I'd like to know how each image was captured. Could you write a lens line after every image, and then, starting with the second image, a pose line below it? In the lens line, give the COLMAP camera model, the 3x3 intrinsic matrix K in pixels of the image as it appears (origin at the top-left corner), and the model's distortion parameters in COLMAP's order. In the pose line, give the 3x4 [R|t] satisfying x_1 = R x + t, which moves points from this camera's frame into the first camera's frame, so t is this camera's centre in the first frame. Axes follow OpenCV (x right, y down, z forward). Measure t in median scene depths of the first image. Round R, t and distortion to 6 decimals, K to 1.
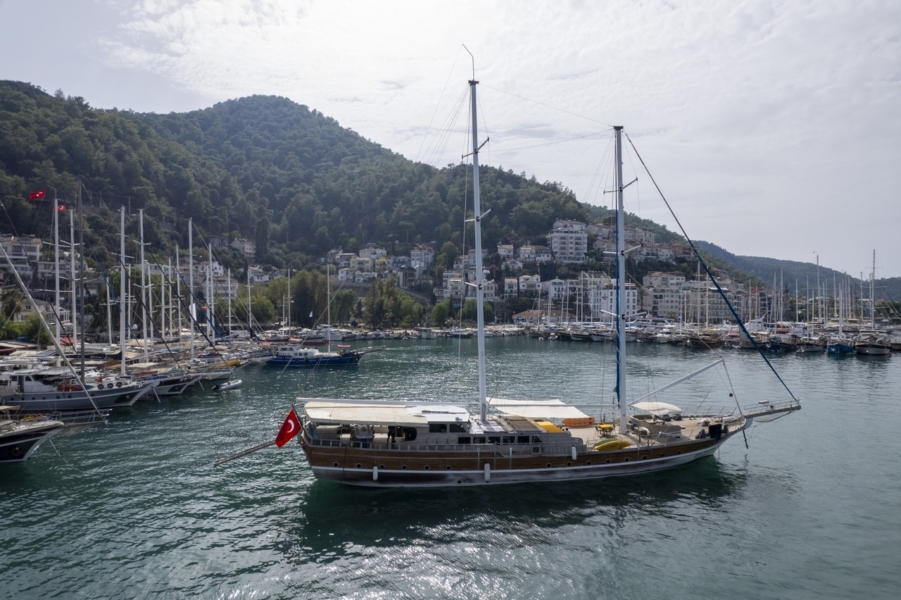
lens RADIAL K [[571.8, 0, 450.5], [0, 571.8, 300.0], [0, 0, 1]] dist [-0.065487, 0.059297]
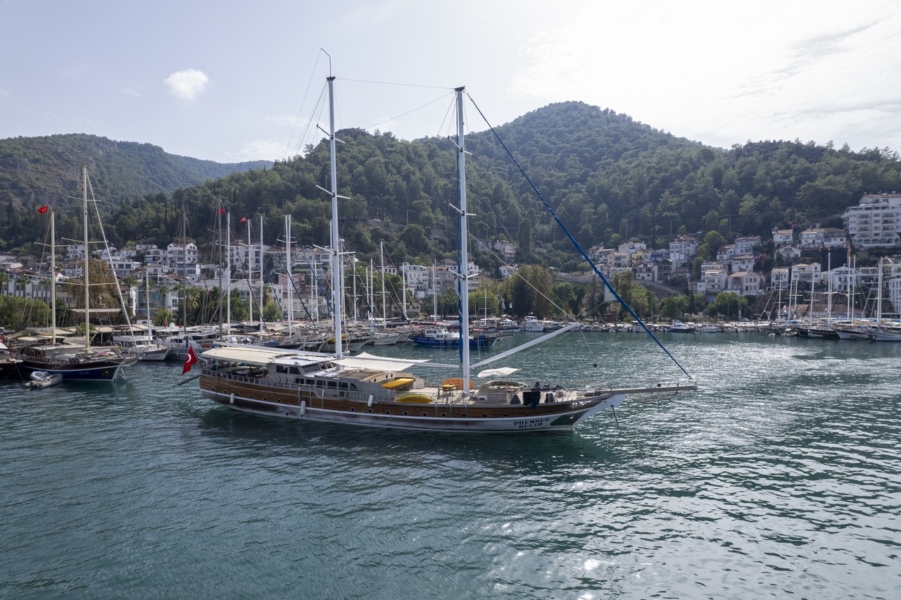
lens RADIAL K [[571.8, 0, 450.5], [0, 571.8, 300.0], [0, 0, 1]] dist [-0.065487, 0.059297]
pose [[0.857949, -0.007594, -0.513679, 0.097061], [0.006537, 0.999971, -0.003867, 0.008664], [0.513693, -0.000040, 0.857974, 0.014665]]
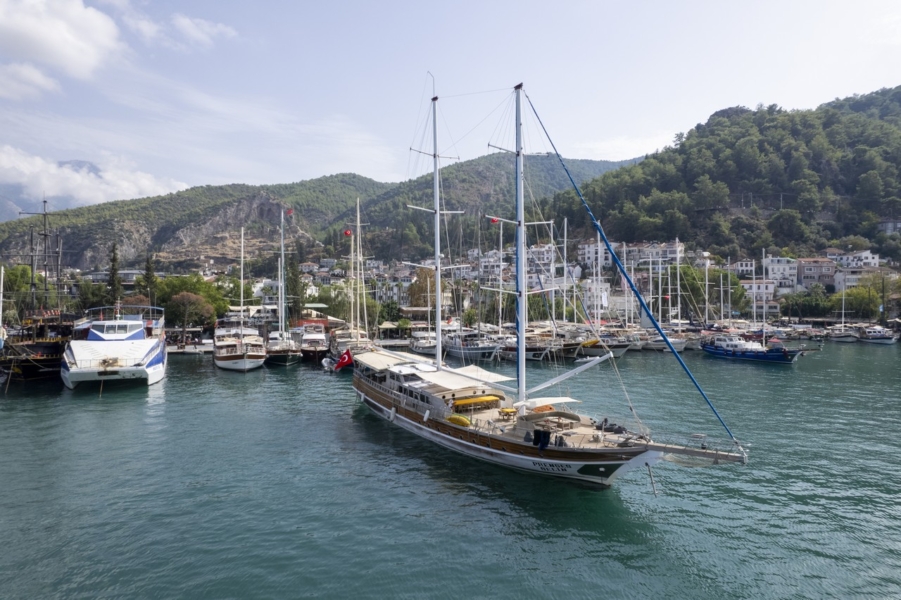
lens RADIAL K [[574.4, 0, 450.5], [0, 574.4, 300.0], [0, 0, 1]] dist [-0.119358, 0.106076]
pose [[0.345808, 0.003509, -0.938299, 0.136152], [0.001554, 0.999989, 0.004313, 0.004131], [0.938304, -0.002950, 0.345799, 0.069844]]
